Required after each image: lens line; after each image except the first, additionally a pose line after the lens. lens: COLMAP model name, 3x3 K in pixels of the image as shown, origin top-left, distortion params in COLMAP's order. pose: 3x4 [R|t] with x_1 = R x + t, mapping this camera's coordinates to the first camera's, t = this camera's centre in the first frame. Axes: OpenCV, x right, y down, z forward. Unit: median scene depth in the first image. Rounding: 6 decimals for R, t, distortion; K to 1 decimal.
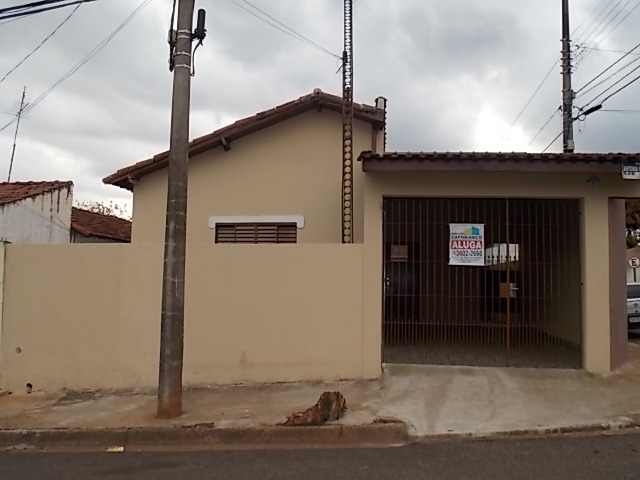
lens RADIAL K [[512.8, 0, 319.8], [0, 512.8, 238.8], [0, 0, 1]] dist [-0.013972, -0.006454]
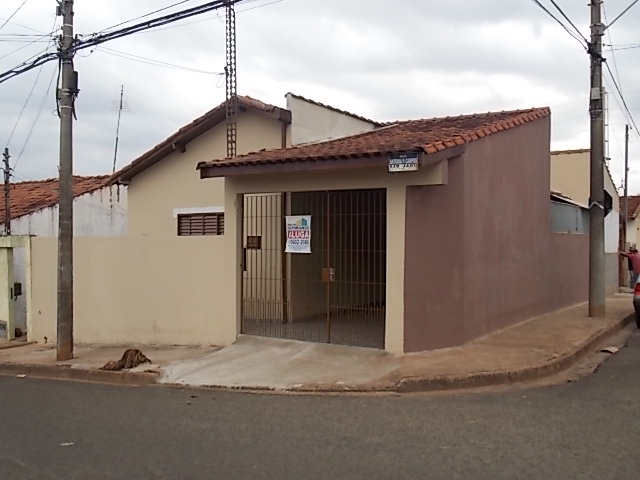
lens RADIAL K [[624.8, 0, 320.7], [0, 624.8, 242.8], [0, 0, 1]] dist [-0.006295, 0.000000]
pose [[0.896912, -0.013296, -0.442009, 0.940092], [0.049564, 0.996272, 0.070603, -0.064571], [0.439423, -0.085233, 0.894228, -0.207171]]
